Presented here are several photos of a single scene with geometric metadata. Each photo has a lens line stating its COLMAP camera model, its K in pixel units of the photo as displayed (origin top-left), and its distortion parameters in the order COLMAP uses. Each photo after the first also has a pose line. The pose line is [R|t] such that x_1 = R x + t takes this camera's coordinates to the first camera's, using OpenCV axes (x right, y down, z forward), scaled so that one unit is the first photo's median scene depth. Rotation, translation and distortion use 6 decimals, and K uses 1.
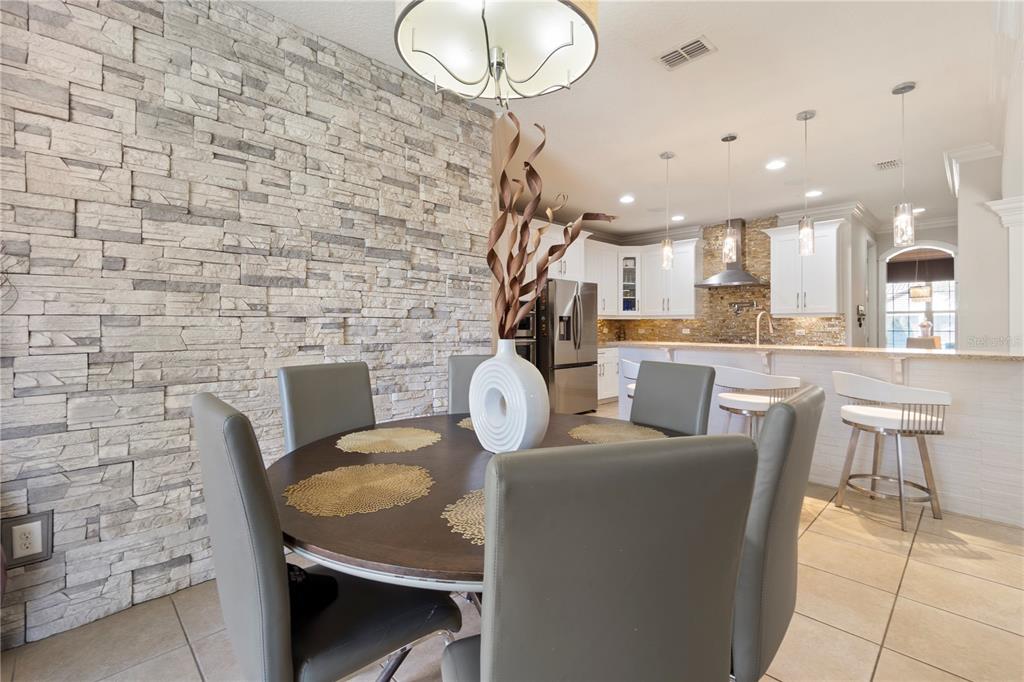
lens RADIAL K [[463.4, 0, 519.0], [0, 463.4, 322.9], [0, 0, 1]] dist [-0.003938, -0.000312]
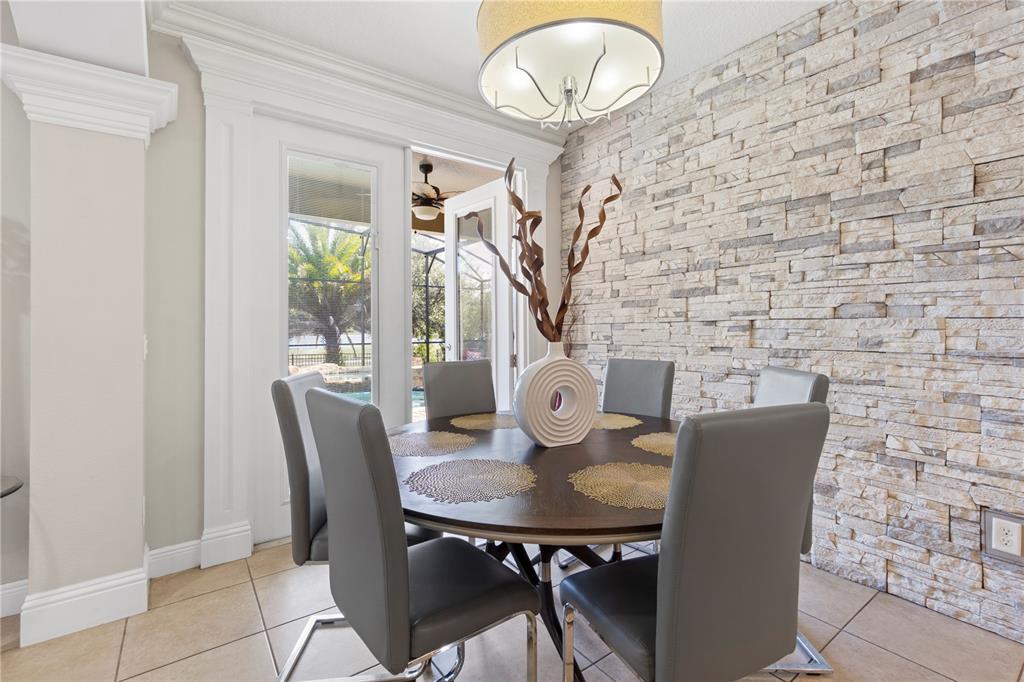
lens RADIAL K [[463.4, 0, 519.0], [0, 463.4, 322.9], [0, 0, 1]] dist [-0.003938, -0.000312]
pose [[-0.151617, -0.013901, -0.988342, 0.650814], [0.011691, 0.999806, -0.015856, 0.003805], [0.988370, -0.013958, -0.151425, 0.650293]]
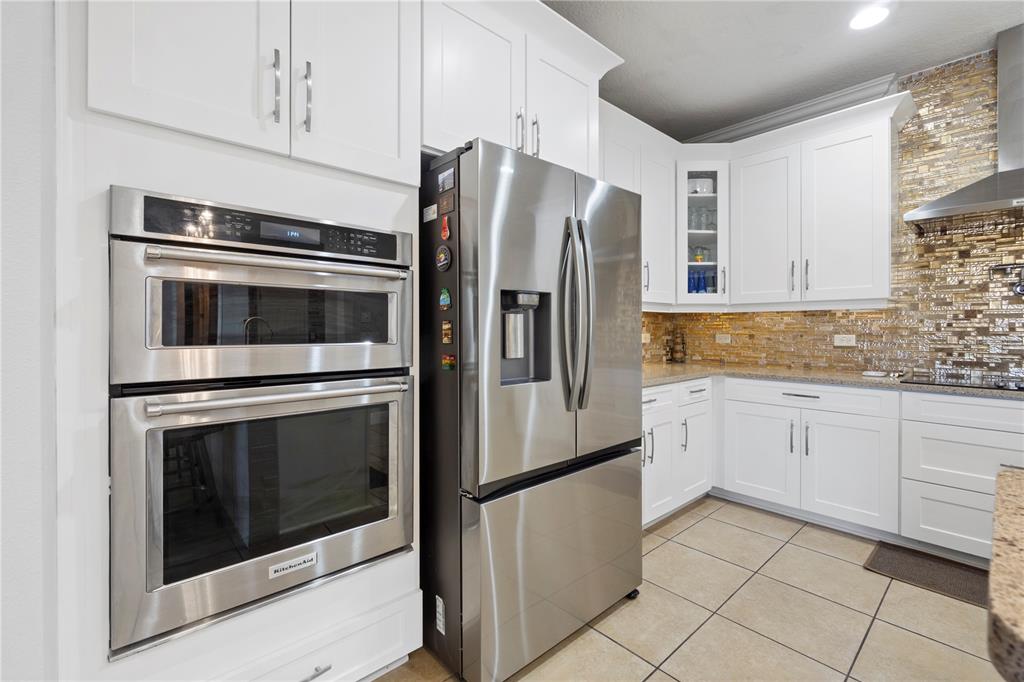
lens RADIAL K [[444.8, 0, 514.5], [0, 444.8, 324.4], [0, 0, 1]] dist [-0.013506, -0.000271]
pose [[0.998665, -0.001606, -0.051635, 0.231498], [0.001607, 0.999999, -0.000019, 0.010075], [0.051635, -0.000064, 0.998666, 1.640529]]
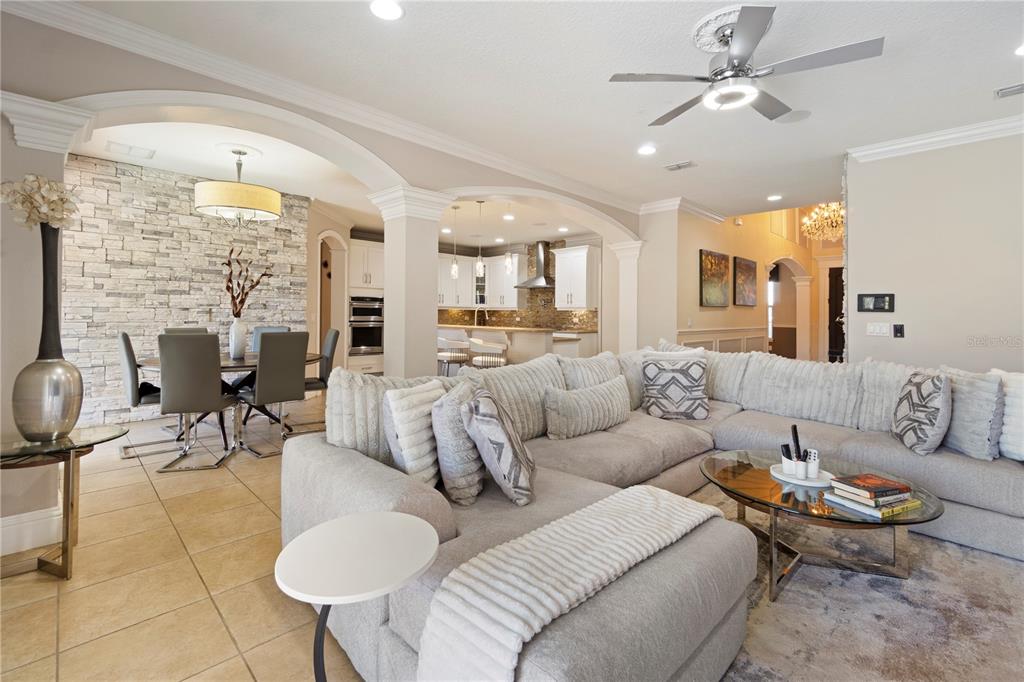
lens RADIAL K [[458.5, 0, 514.6], [0, 458.5, 309.9], [0, 0, 1]] dist [-0.000632, 0.000074]
pose [[0.999964, 0.008446, 0.000783, 0.984945], [-0.008441, 0.999948, -0.005727, -0.004625], [-0.000832, 0.005720, 0.999983, -1.061499]]
